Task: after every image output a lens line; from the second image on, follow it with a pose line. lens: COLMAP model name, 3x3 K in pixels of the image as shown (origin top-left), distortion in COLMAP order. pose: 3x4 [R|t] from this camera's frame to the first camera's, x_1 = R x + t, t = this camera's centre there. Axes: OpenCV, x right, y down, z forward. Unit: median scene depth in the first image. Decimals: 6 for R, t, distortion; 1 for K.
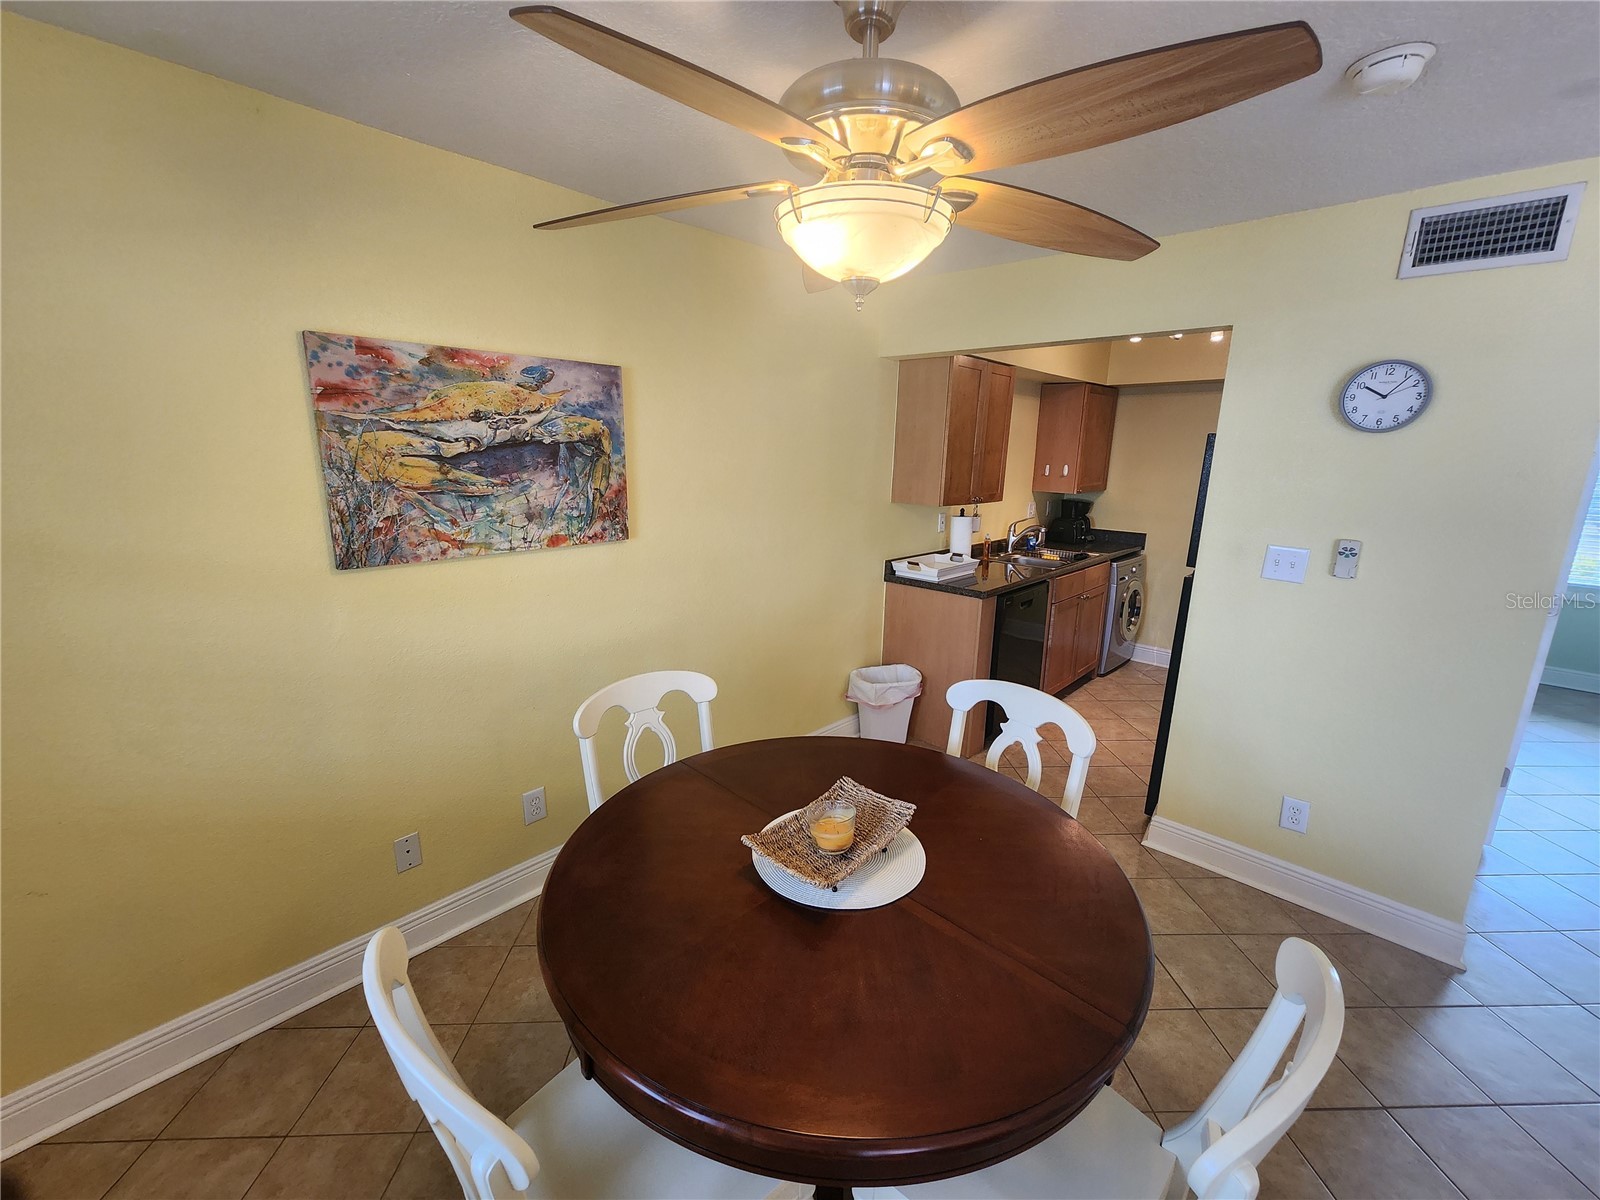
lens RADIAL K [[655.3, 0, 799.4], [0, 655.3, 597.8], [0, 0, 1]] dist [-0.002002, 0.000330]
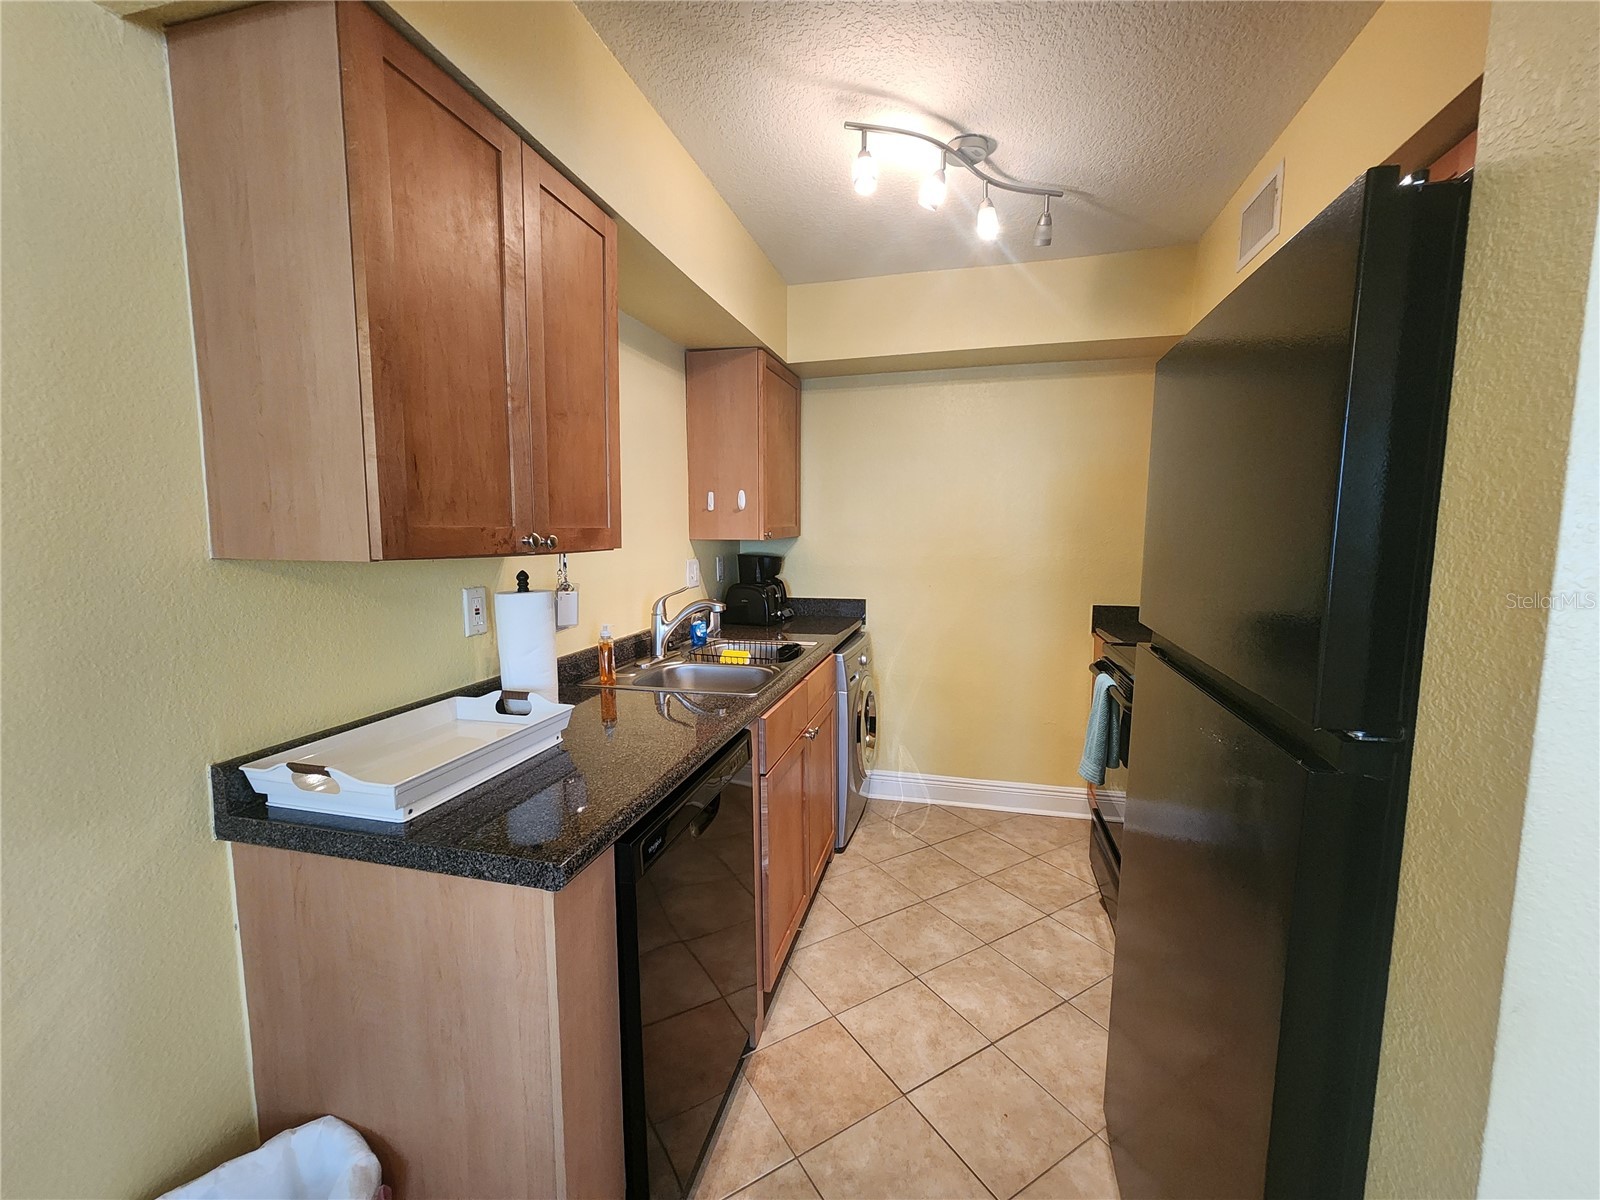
lens RADIAL K [[655.3, 0, 799.4], [0, 655.3, 597.8], [0, 0, 1]] dist [-0.002002, 0.000330]
pose [[0.876977, -0.072806, 0.474985, 0.184130], [0.127884, 0.988170, -0.084648, -0.059378], [-0.463204, 0.134977, 0.875913, 0.517652]]
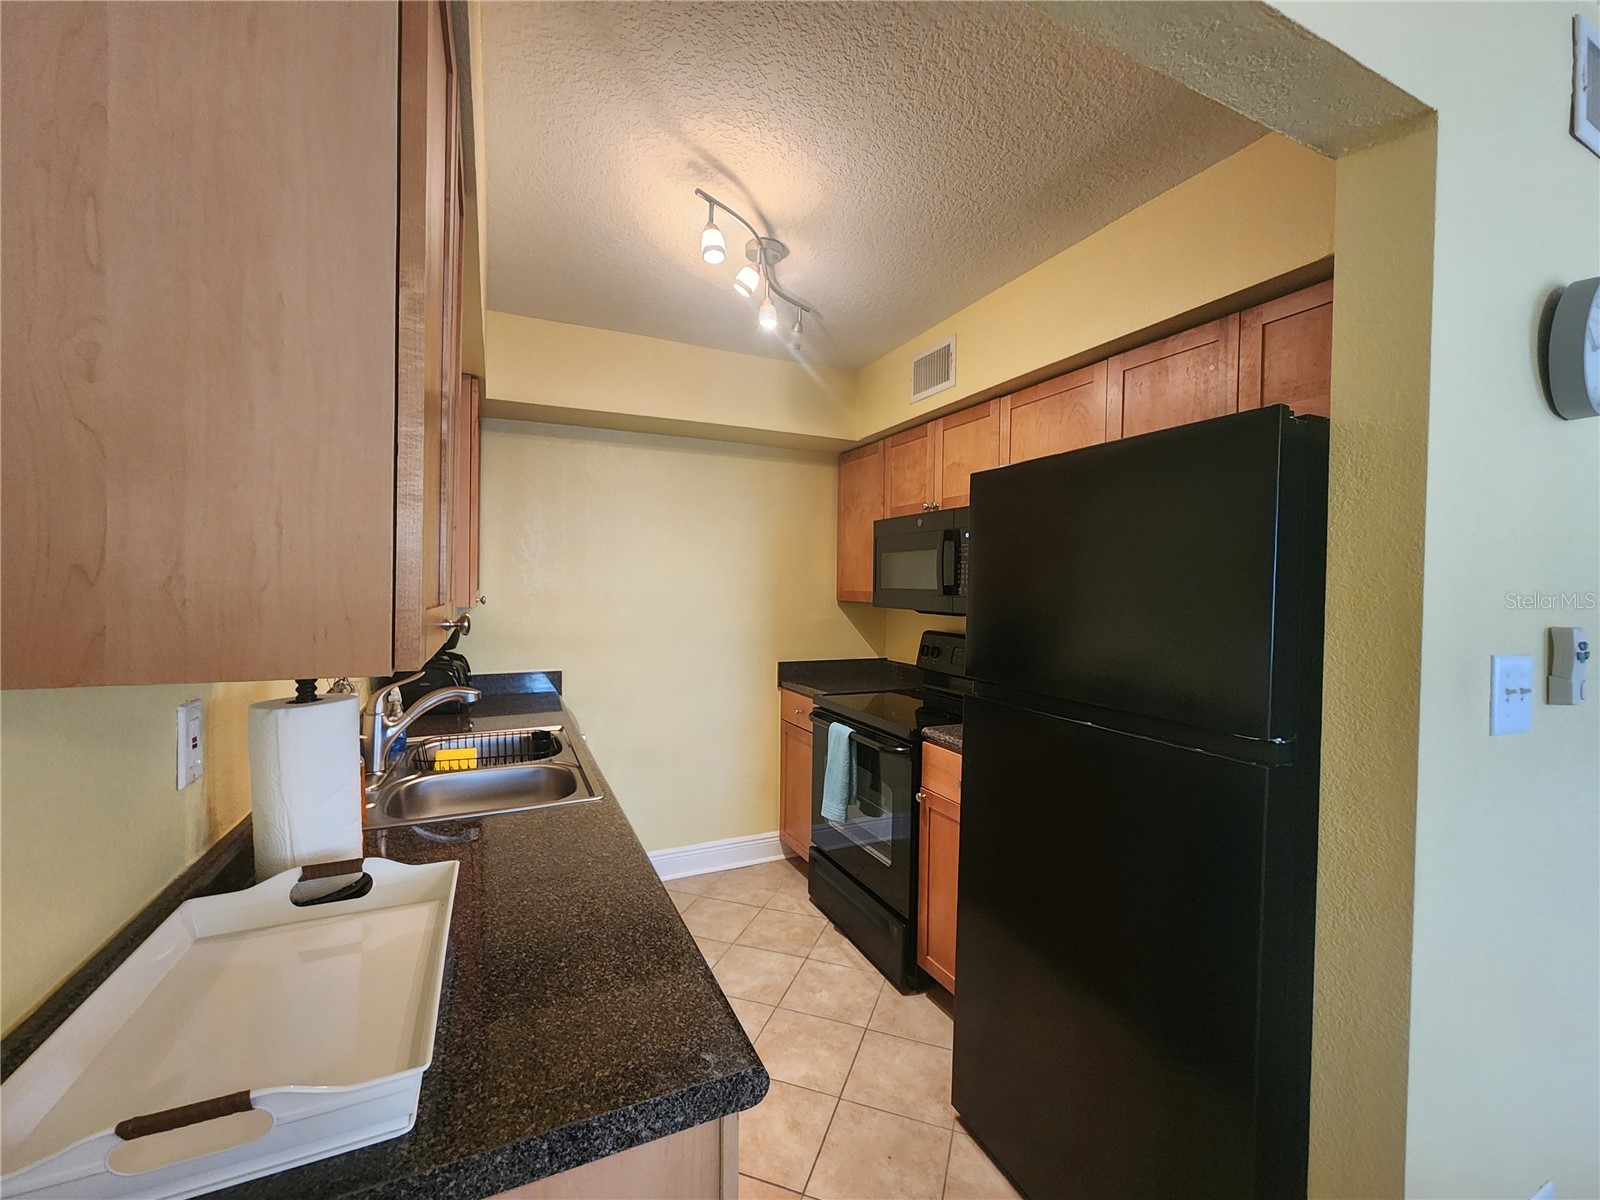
lens RADIAL K [[661.3, 0, 798.9], [0, 661.3, 598.7], [0, 0, 1]] dist [-0.002315, 0.000511]
pose [[0.370081, -0.032918, 0.928416, 0.077373], [0.205584, 0.977496, -0.047291, -0.099631], [-0.905966, 0.208369, 0.368521, 0.650318]]
